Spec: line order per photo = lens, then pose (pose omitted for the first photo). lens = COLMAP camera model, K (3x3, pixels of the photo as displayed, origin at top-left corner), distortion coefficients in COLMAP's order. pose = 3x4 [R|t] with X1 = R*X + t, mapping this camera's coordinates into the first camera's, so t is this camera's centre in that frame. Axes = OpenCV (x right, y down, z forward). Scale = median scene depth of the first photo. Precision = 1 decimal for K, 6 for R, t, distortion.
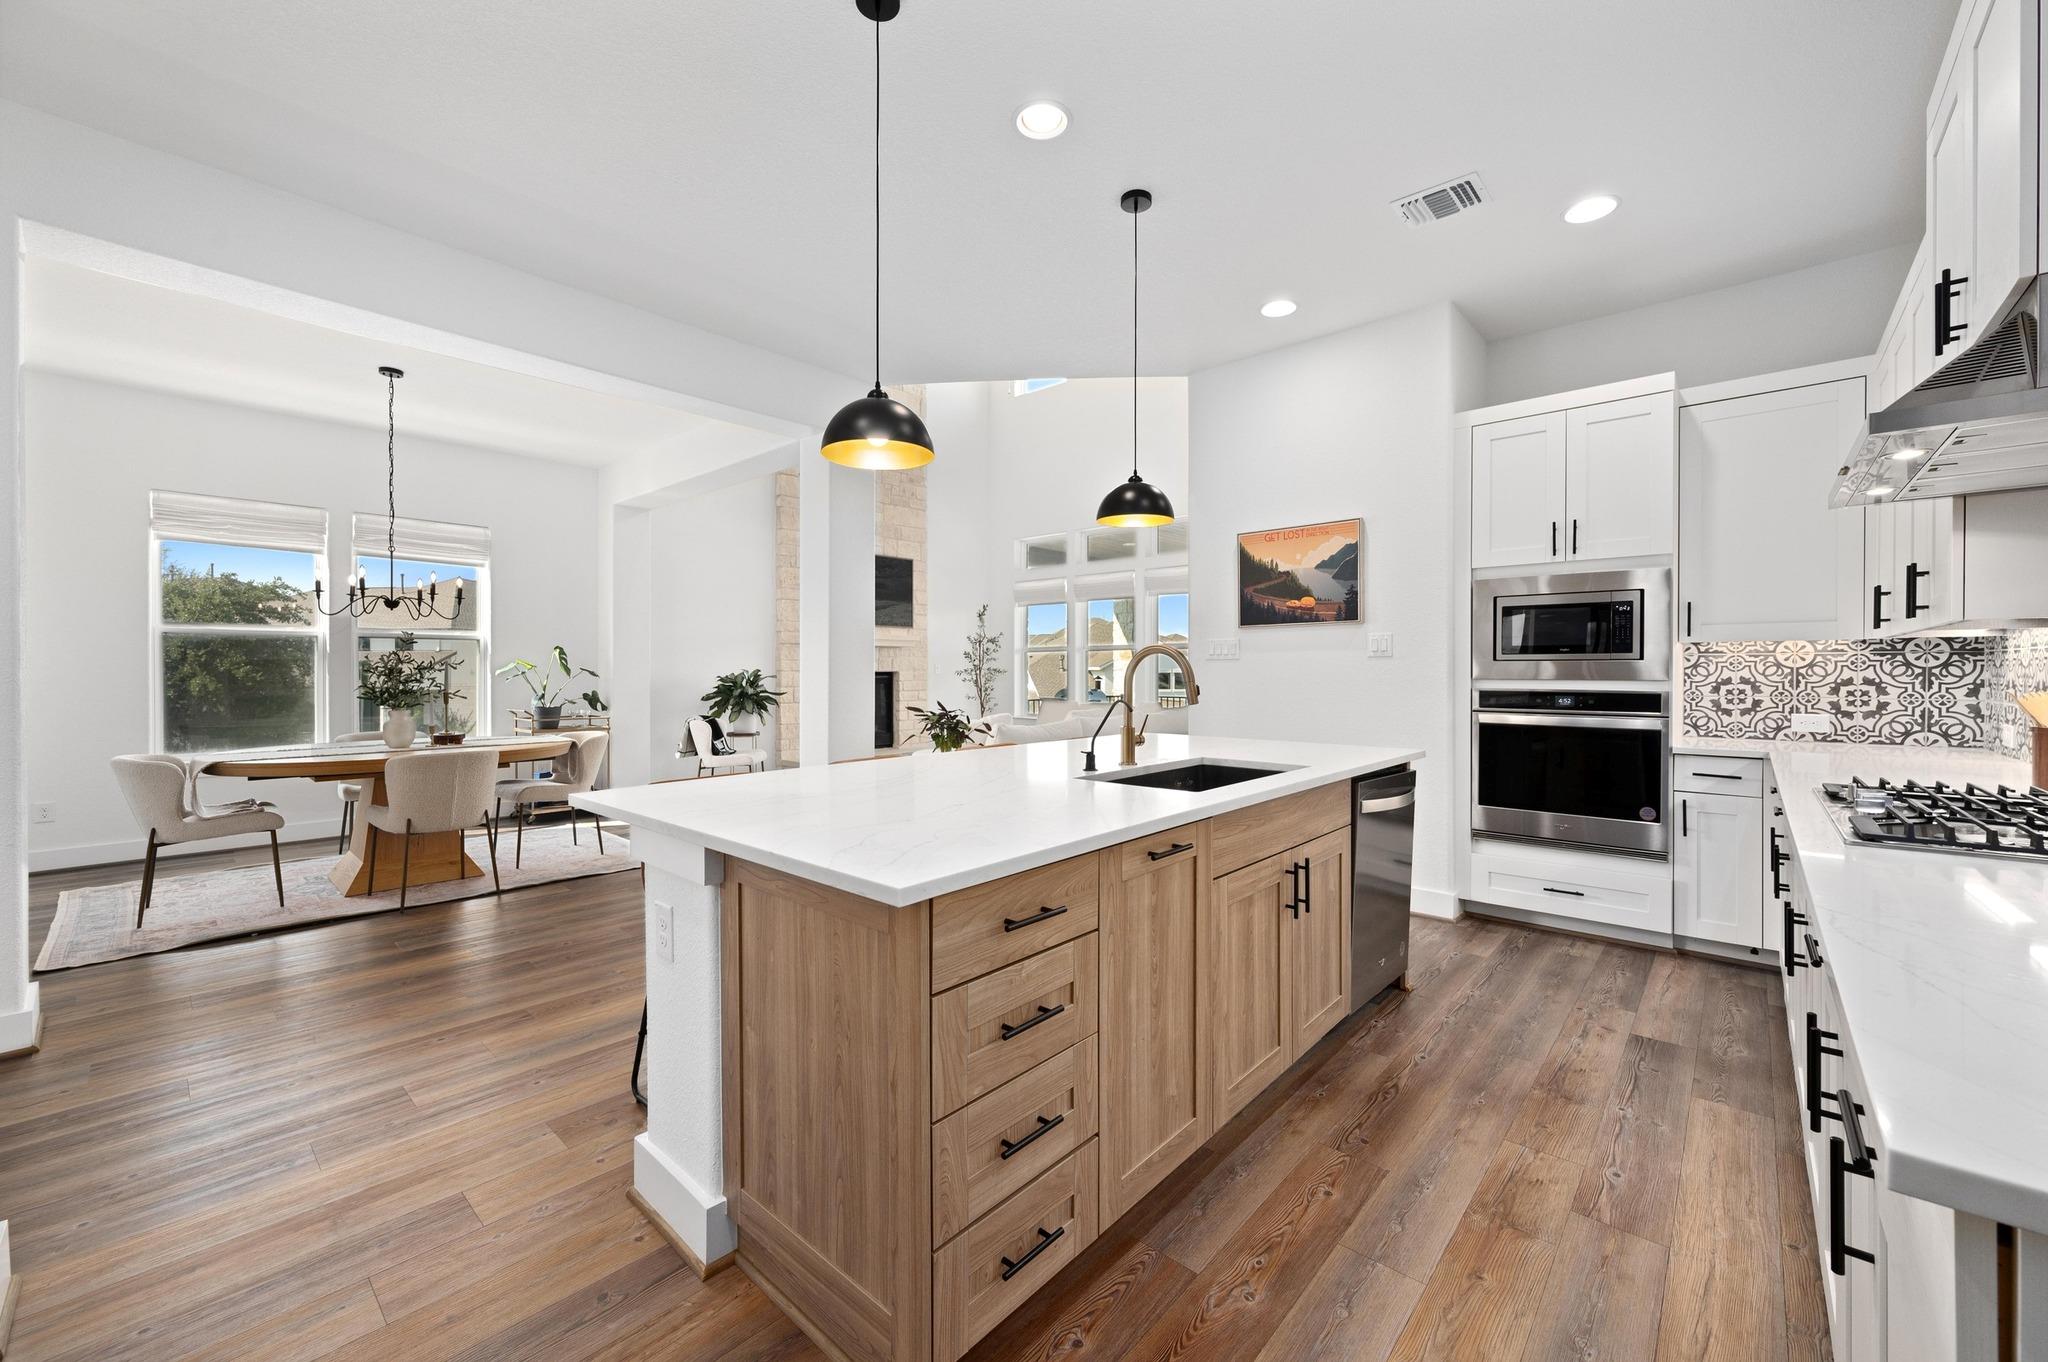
lens RADIAL K [[801.7, 0, 1028.4], [0, 801.7, 675.3], [0, 0, 1]] dist [0.000620, -0.000085]
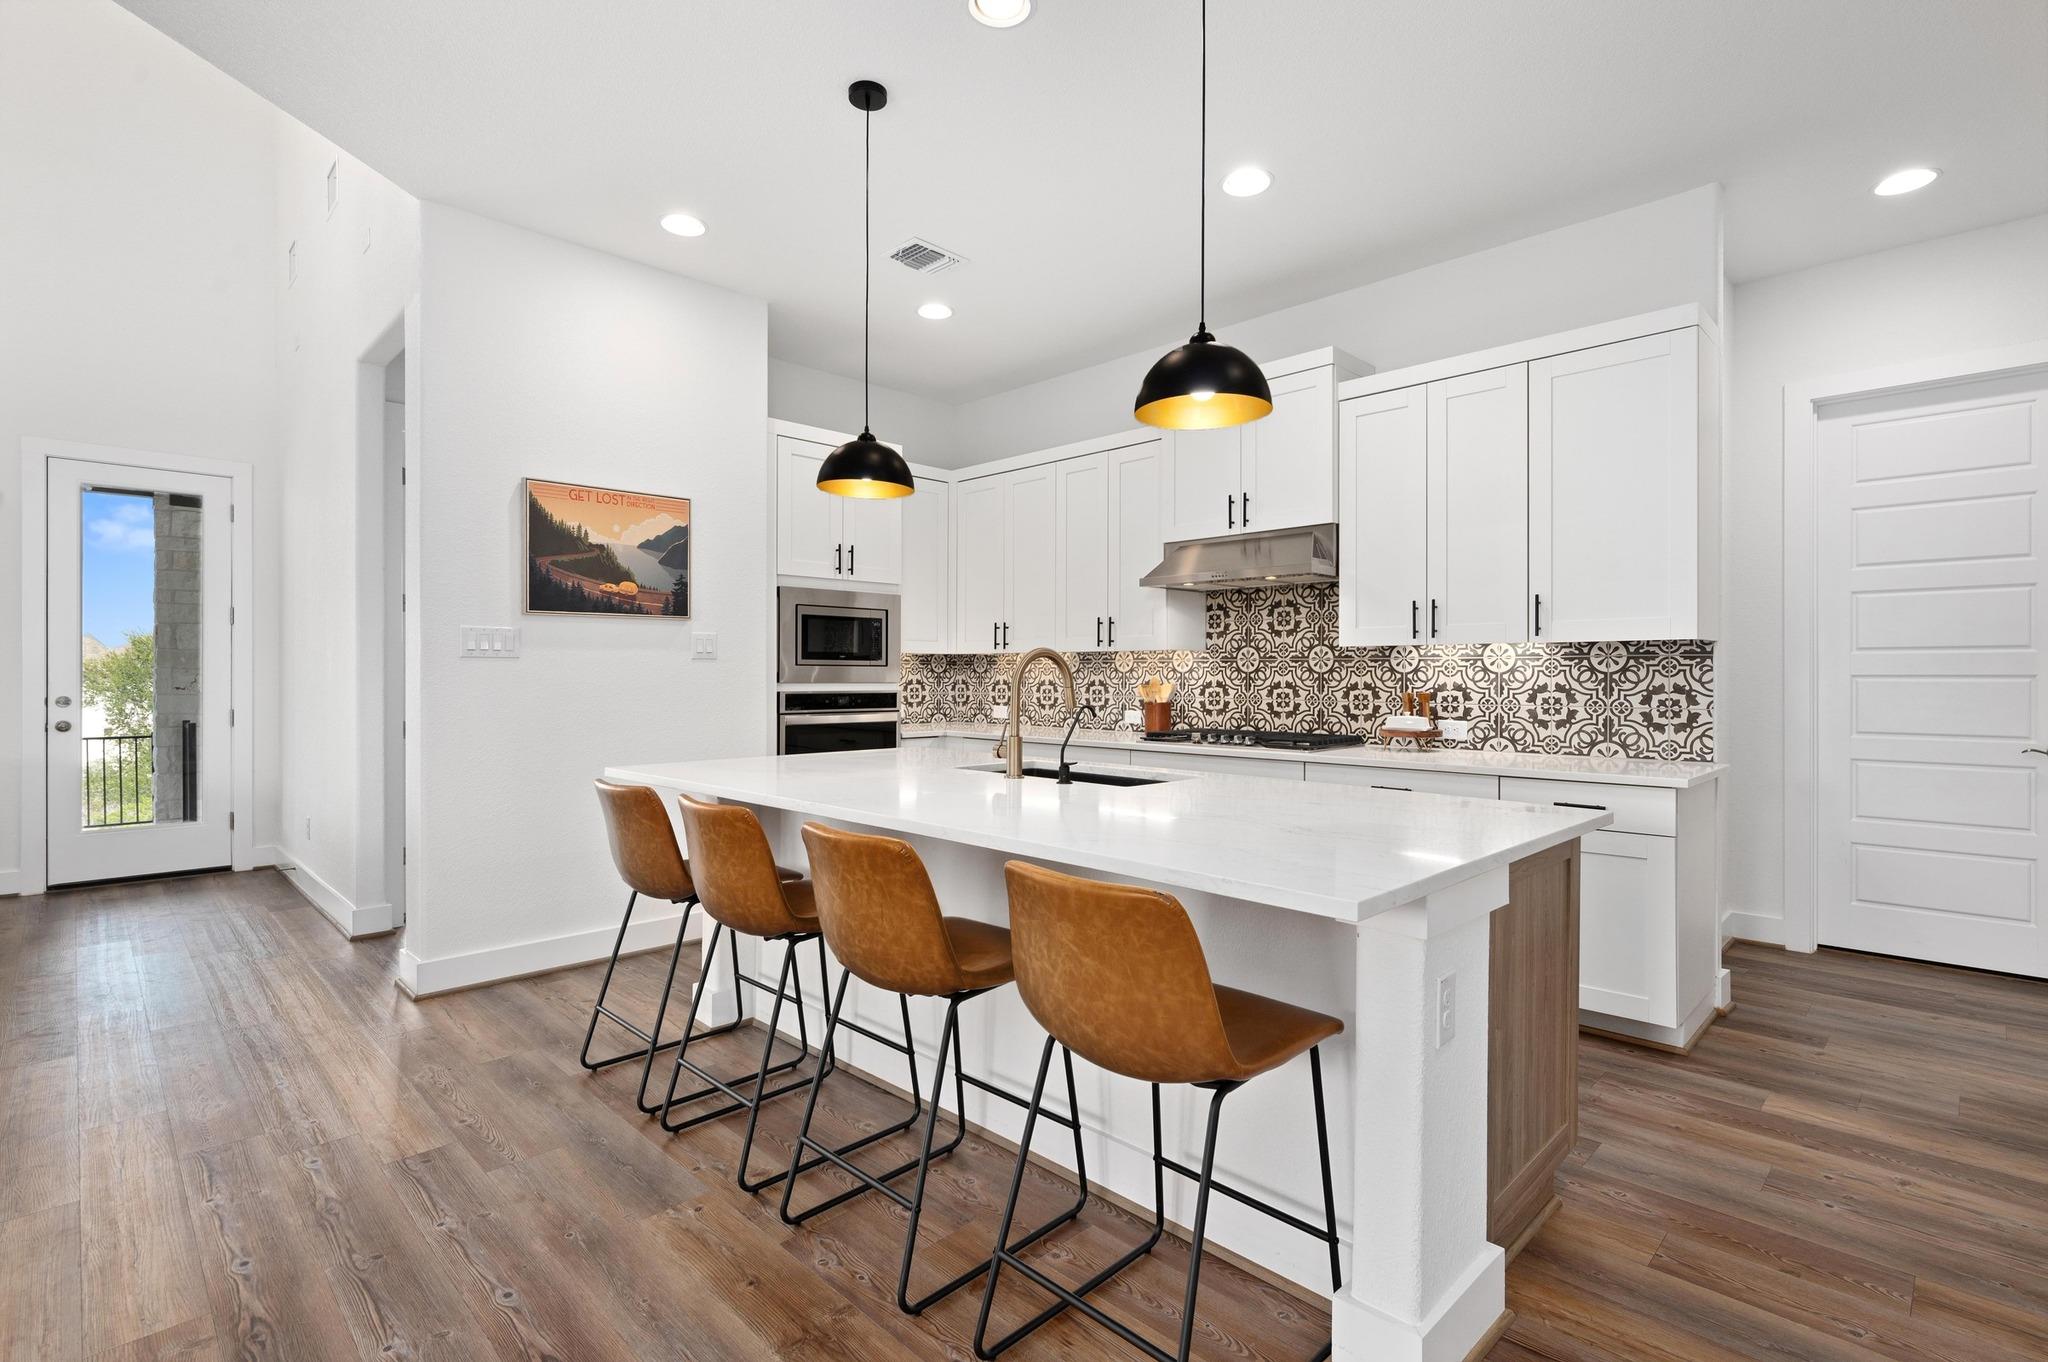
lens RADIAL K [[967.1, 0, 1016.4], [0, 967.1, 672.7], [0, 0, 1]] dist [0.006408, 0.000267]
pose [[0.058886, 0.001083, 0.998264, -0.789029], [0.003759, 0.999992, -0.001306, -0.006519], [-0.998258, 0.003829, 0.058881, 0.752528]]
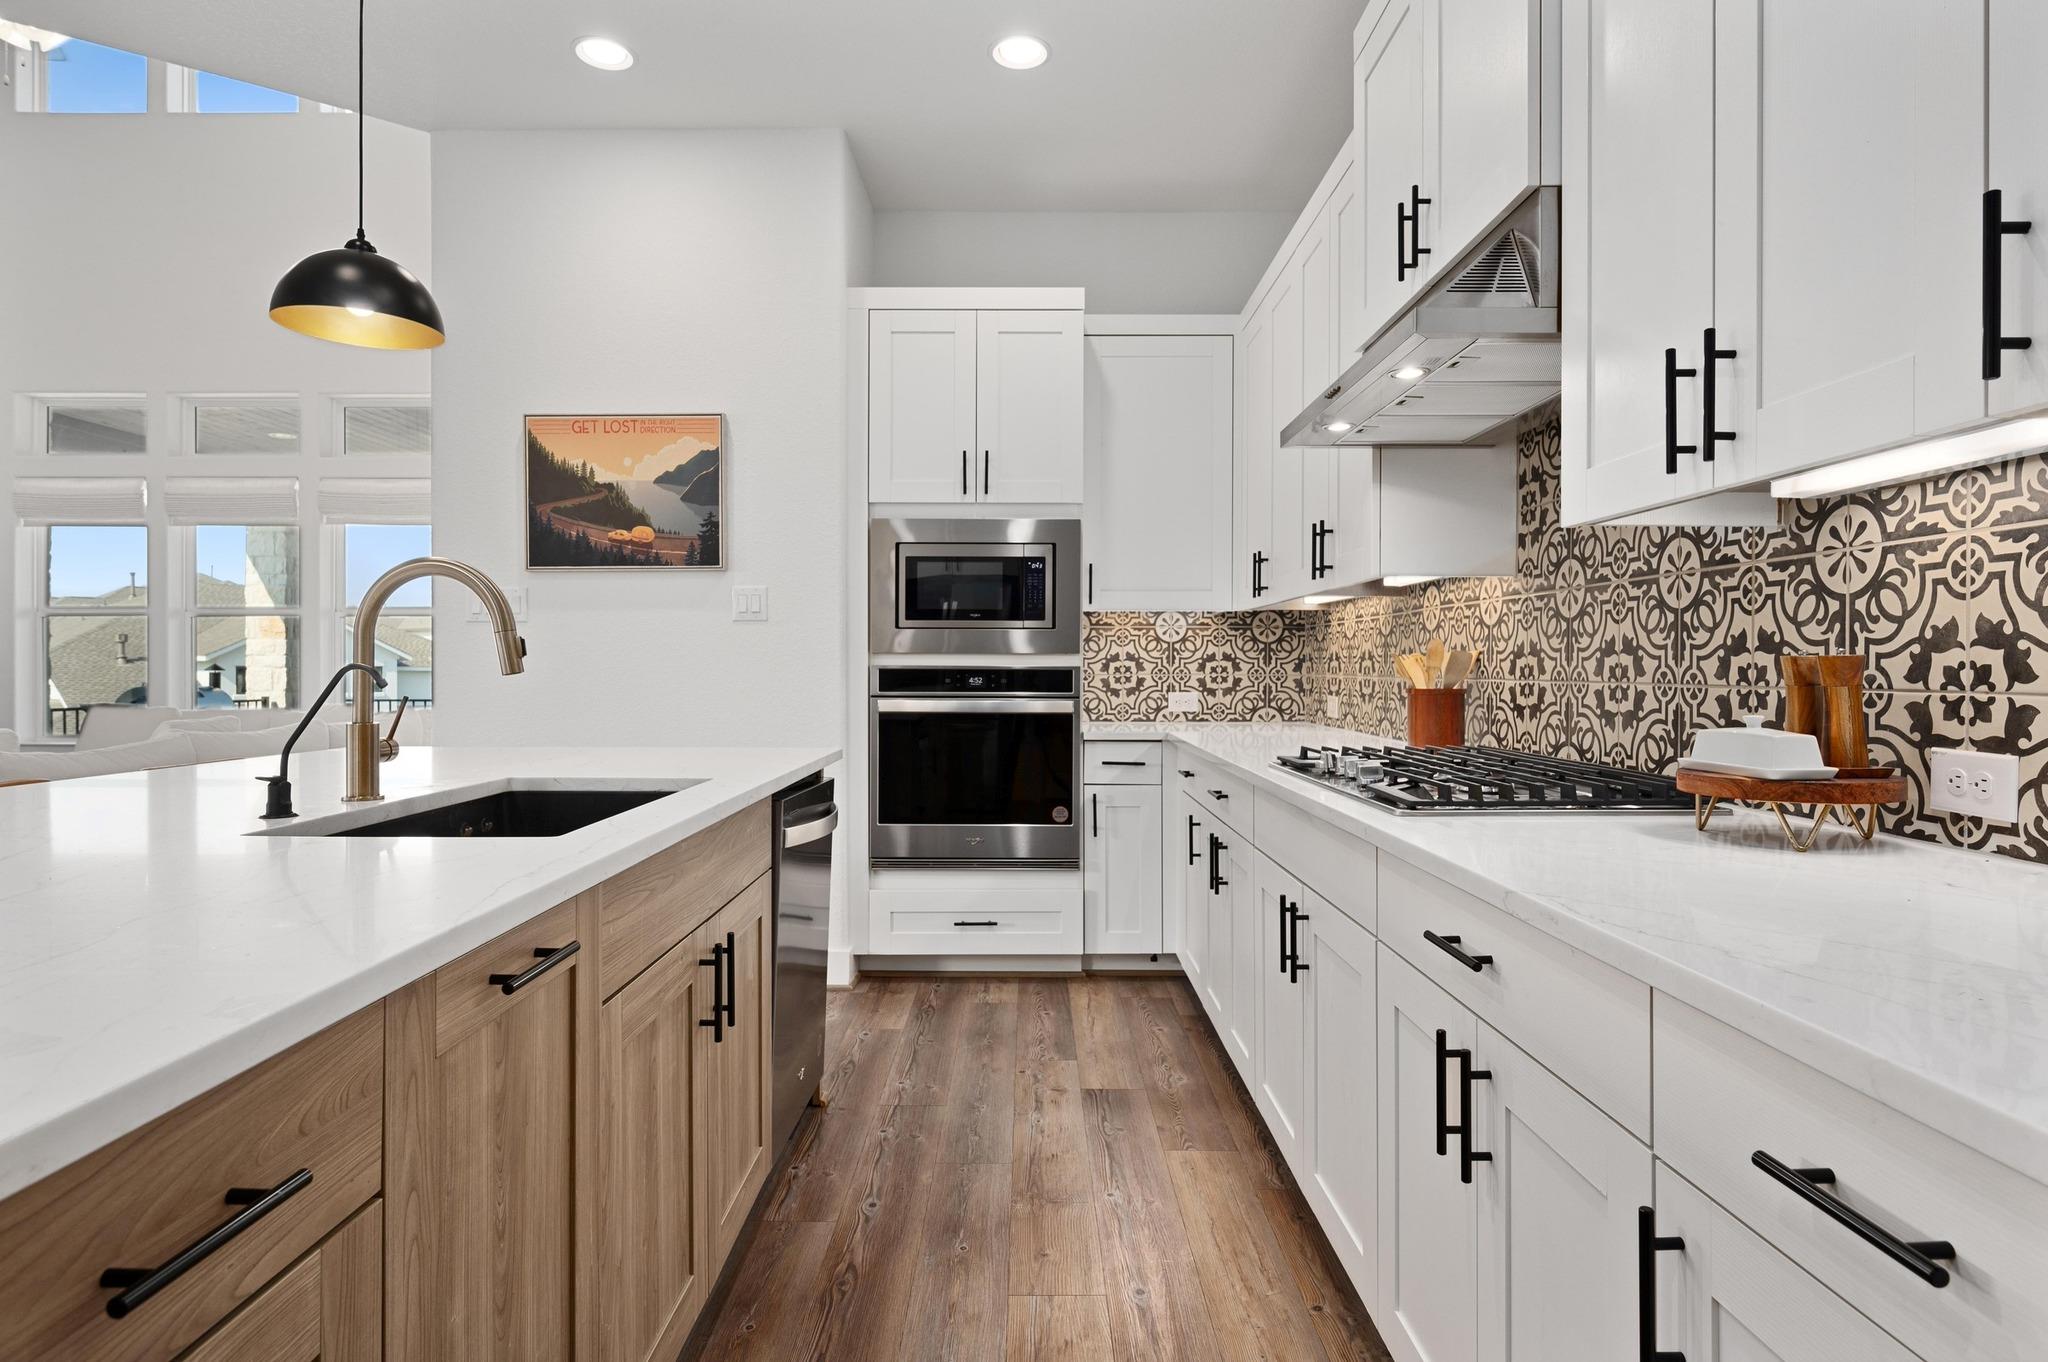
lens RADIAL K [[1109.8, 0, 1024.6], [0, 1109.8, 671.8], [0, 0, 1]] dist [-0.000247, -0.002484]
pose [[0.746525, -0.001202, 0.665356, -0.020400], [0.001866, 0.999998, -0.000287, 0.026806], [-0.665354, 0.001456, 0.746526, 0.177376]]
